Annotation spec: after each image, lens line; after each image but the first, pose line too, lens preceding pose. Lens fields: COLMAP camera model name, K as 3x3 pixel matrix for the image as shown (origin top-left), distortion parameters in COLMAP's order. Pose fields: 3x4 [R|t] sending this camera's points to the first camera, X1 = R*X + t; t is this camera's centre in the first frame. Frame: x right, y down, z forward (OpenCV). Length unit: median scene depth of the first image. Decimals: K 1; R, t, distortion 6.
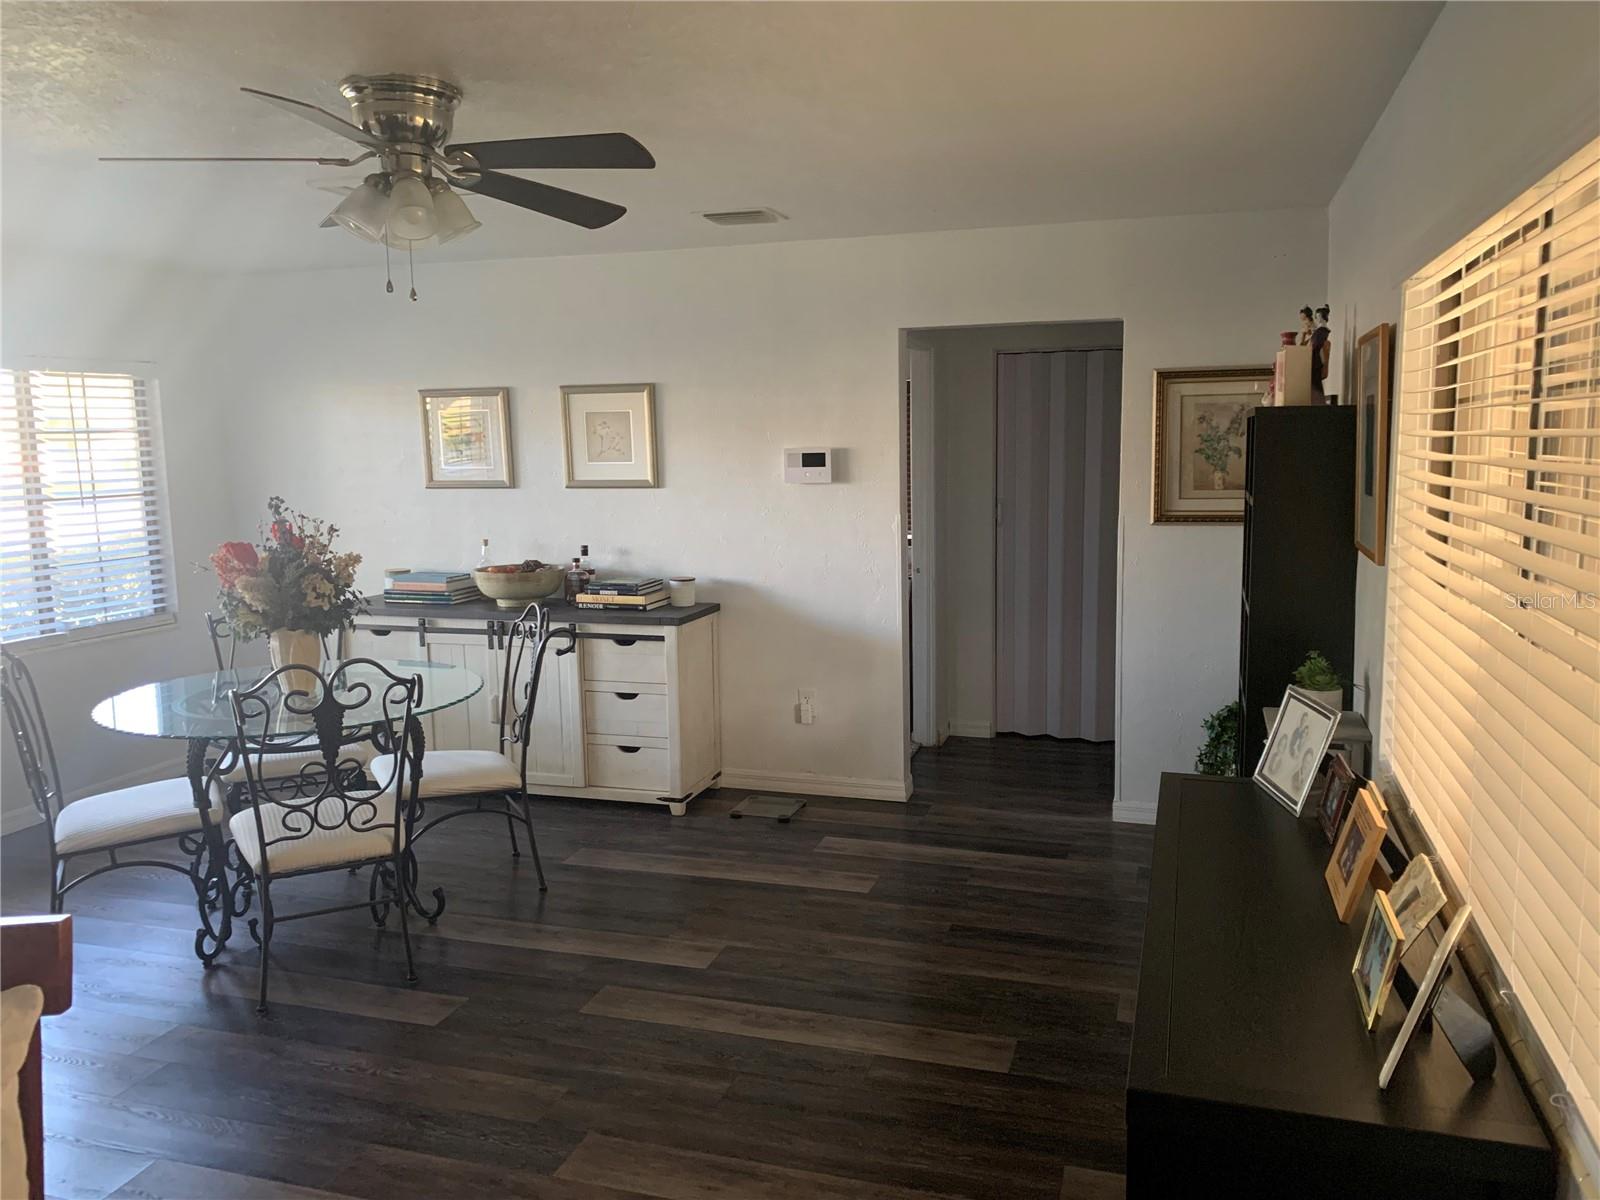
lens RADIAL K [[1231.7, 0, 812.1], [0, 1231.7, 599.4], [0, 0, 1]] dist [0.040999, -0.052786]
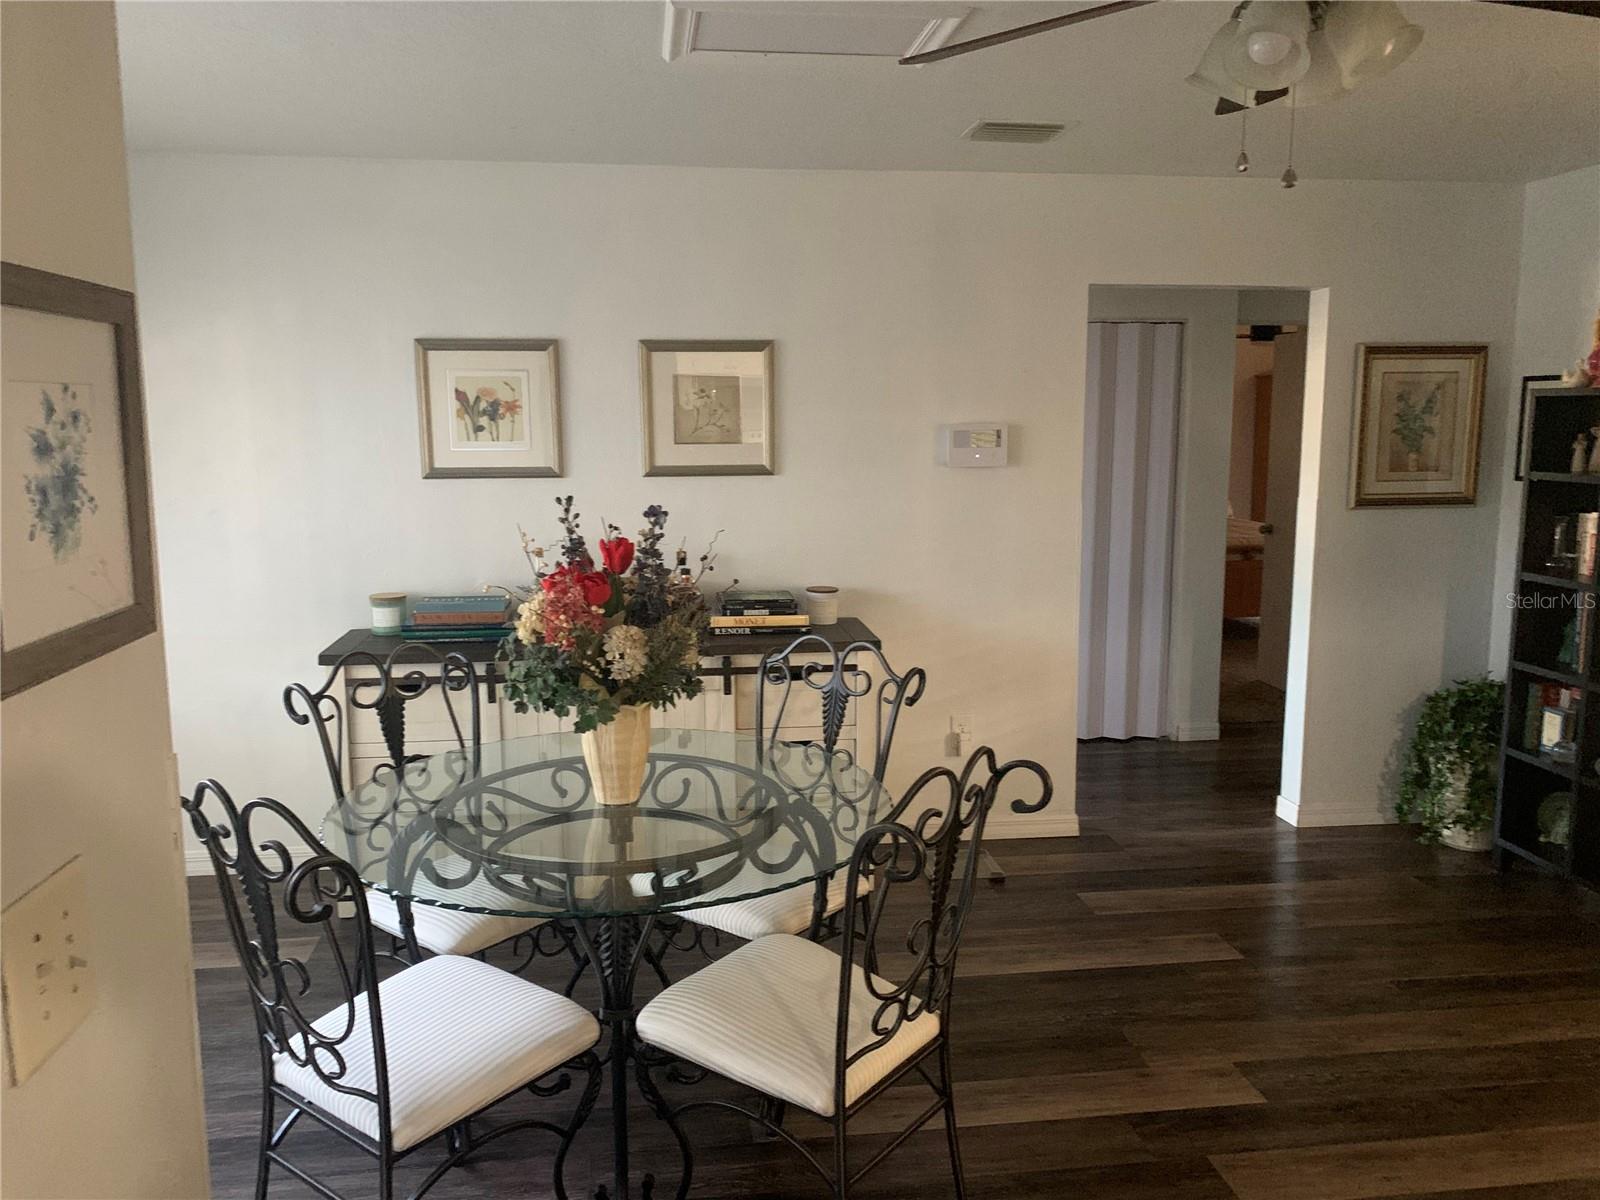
lens RADIAL K [[1231.7, 0, 786.6], [0, 1231.7, 595.6], [0, 0, 1]] dist [0.040999, -0.052786]
pose [[0.909772, -0.050291, 0.412050, -0.476887], [0.043736, 0.998722, 0.025329, -0.035699], [-0.412797, -0.005023, 0.910809, 0.301917]]
